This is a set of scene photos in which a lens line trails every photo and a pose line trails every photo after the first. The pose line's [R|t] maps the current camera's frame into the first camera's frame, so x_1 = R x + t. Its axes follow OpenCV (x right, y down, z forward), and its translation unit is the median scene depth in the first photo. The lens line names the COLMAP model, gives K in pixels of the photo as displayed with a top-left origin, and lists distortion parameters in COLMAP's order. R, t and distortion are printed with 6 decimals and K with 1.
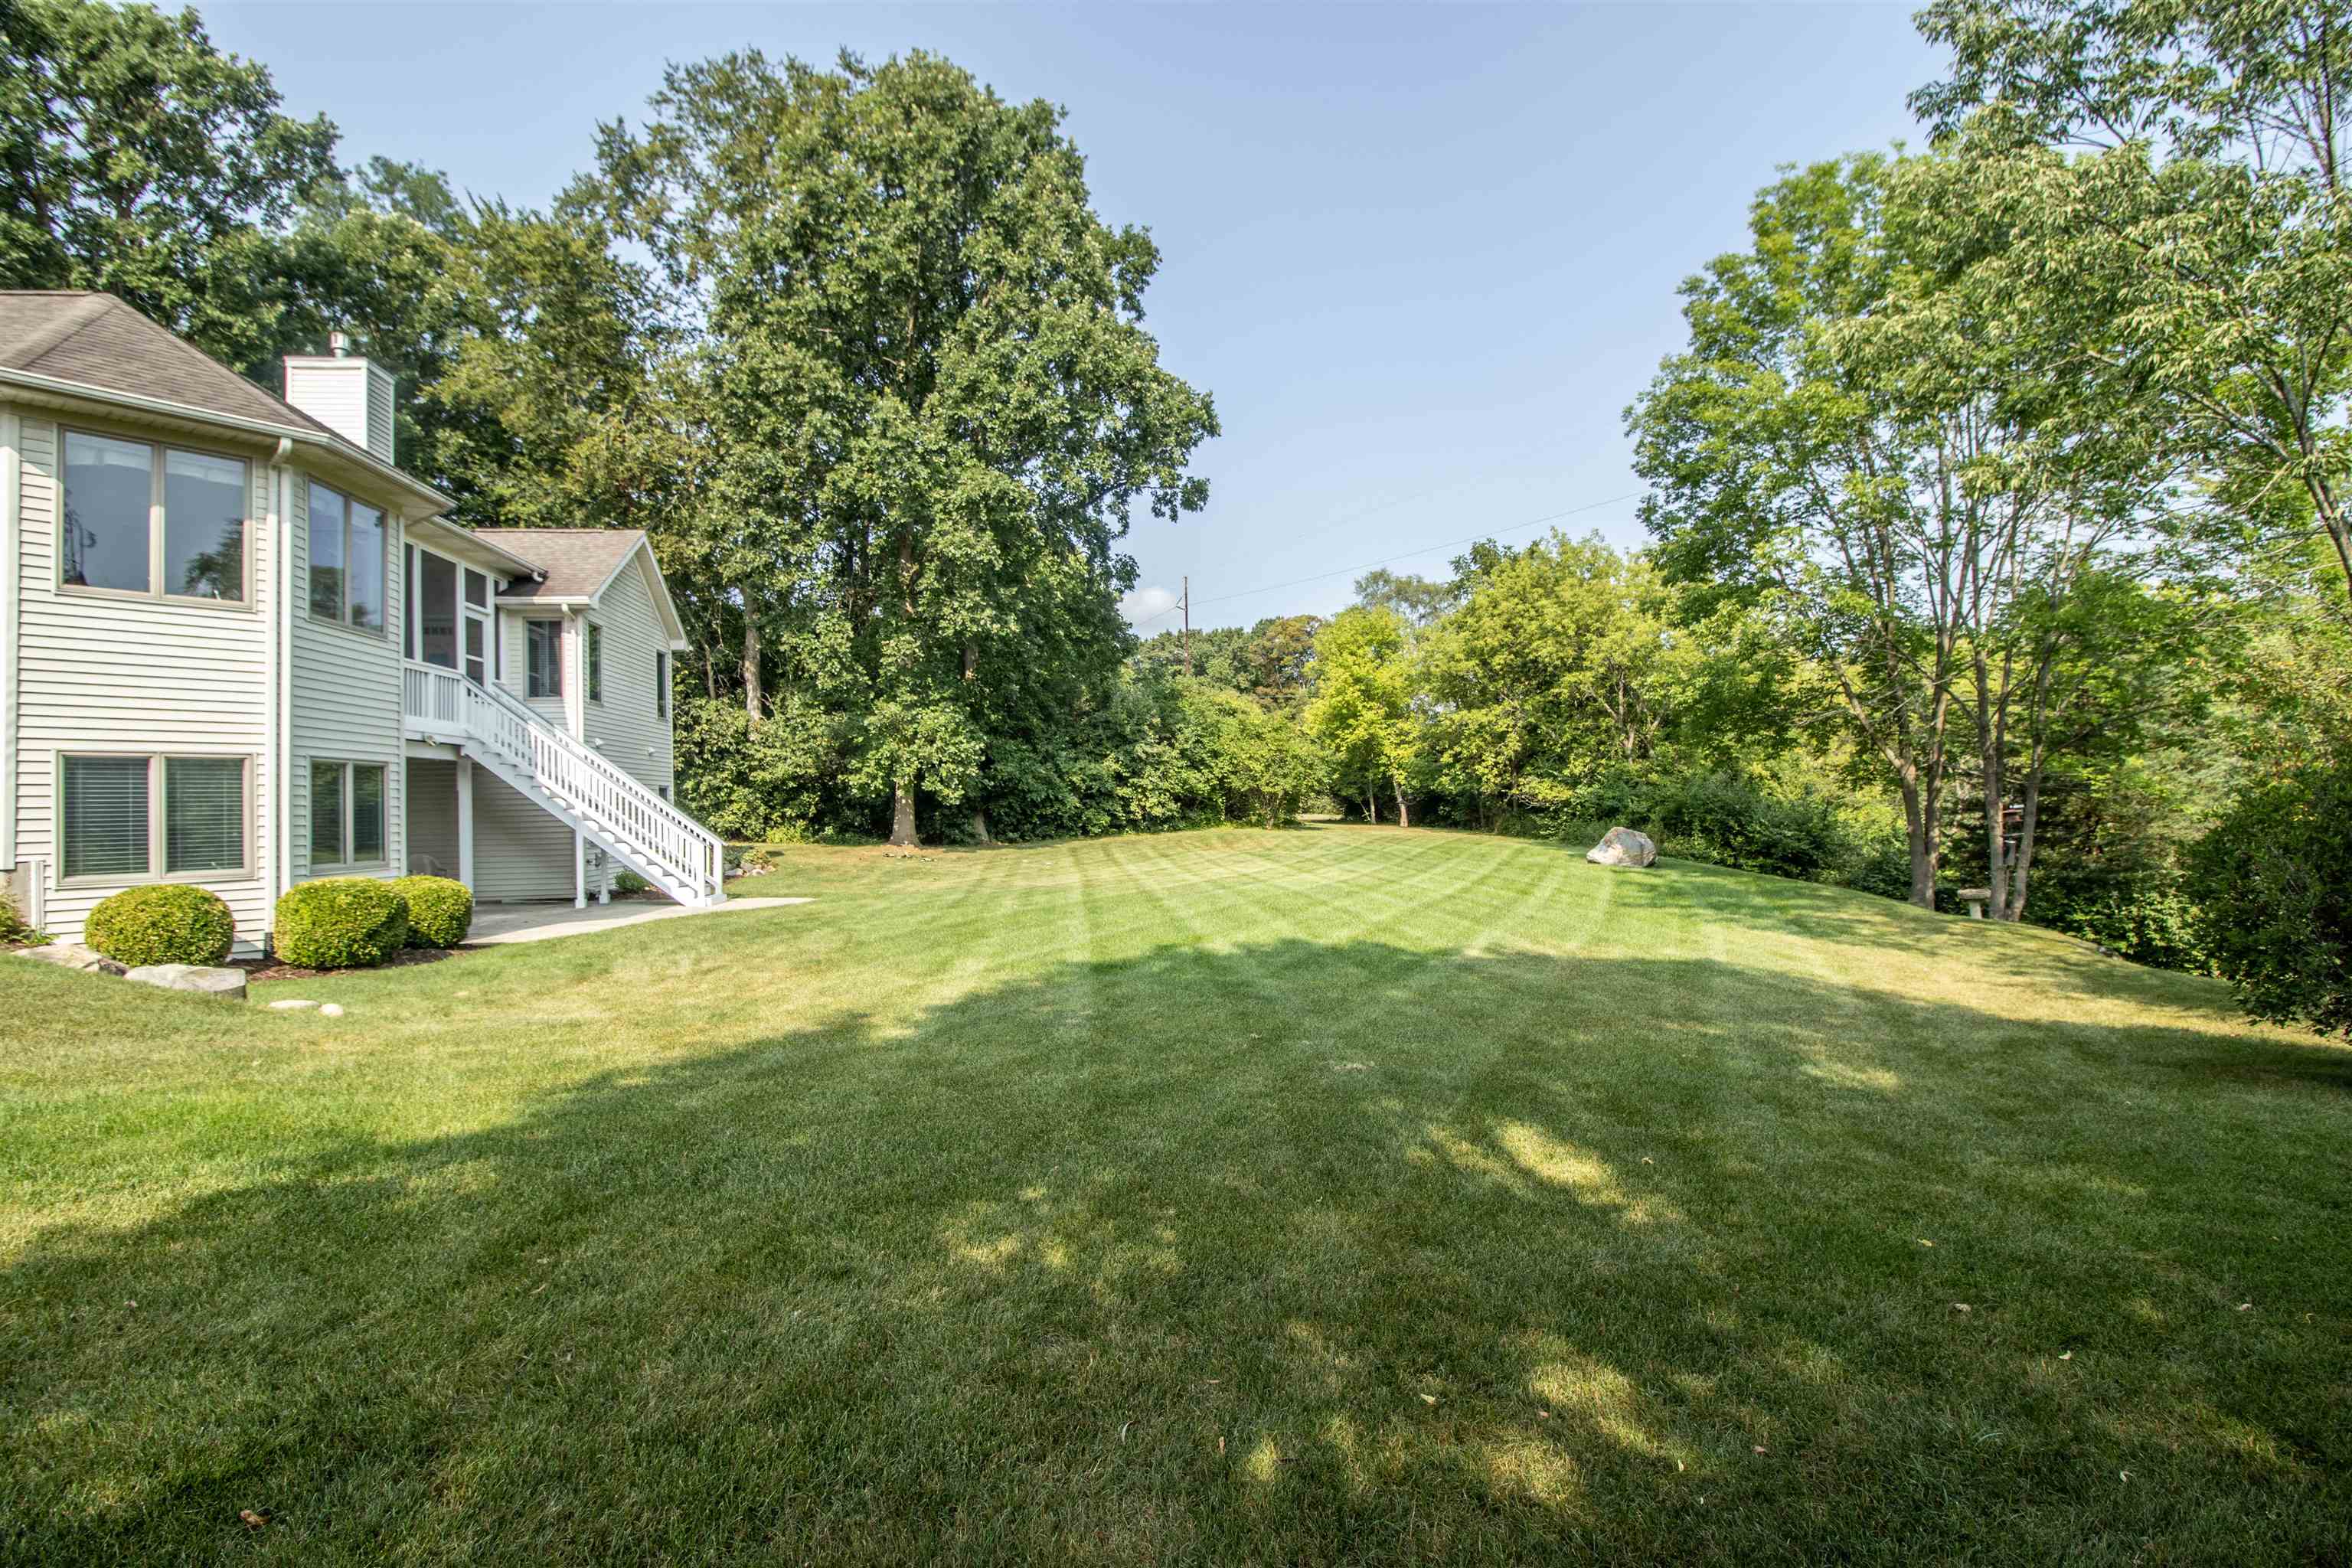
lens RADIAL K [[1107.5, 0, 1185.9], [0, 1107.5, 789.2], [0, 0, 1]] dist [-0.010974, -0.007143]
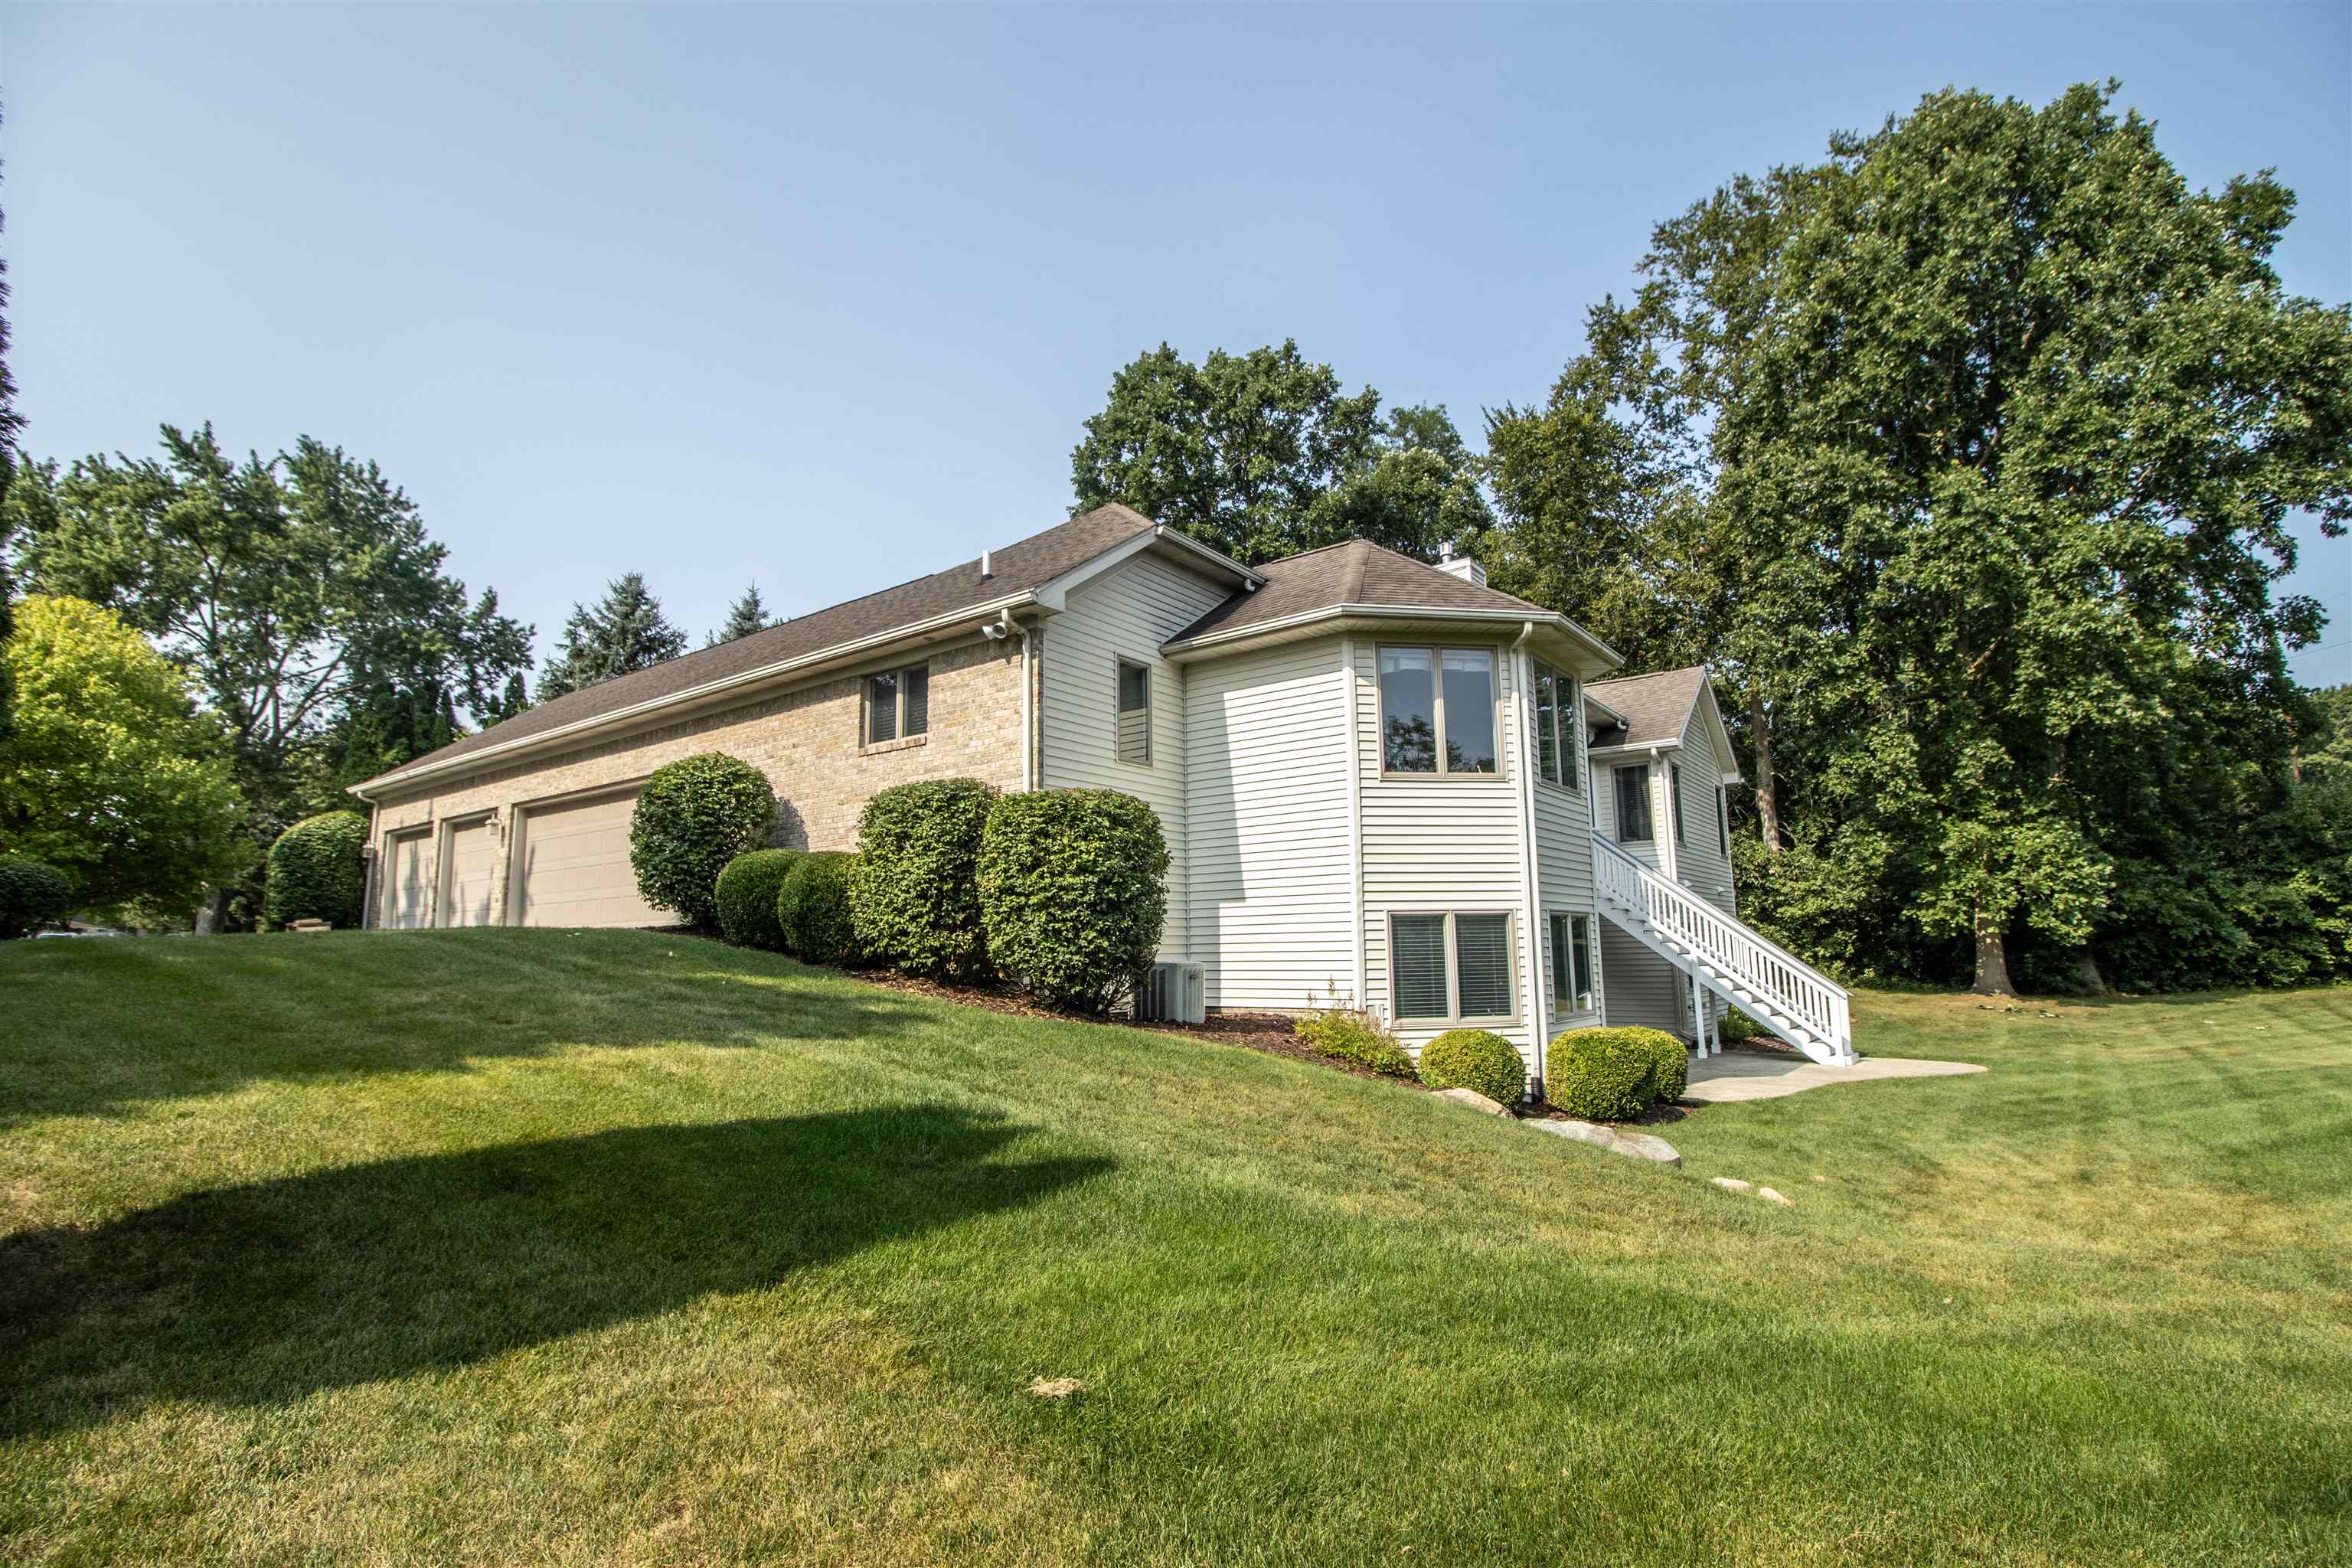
lens RADIAL K [[1107.5, 0, 1186.7], [0, 1107.5, 785.3], [0, 0, 1]] dist [-0.010974, -0.007143]
pose [[0.707782, -0.095414, -0.699957, -0.105904], [0.008948, 0.991968, -0.126170, -0.006580], [0.706374, 0.083038, 0.702951, -0.006878]]
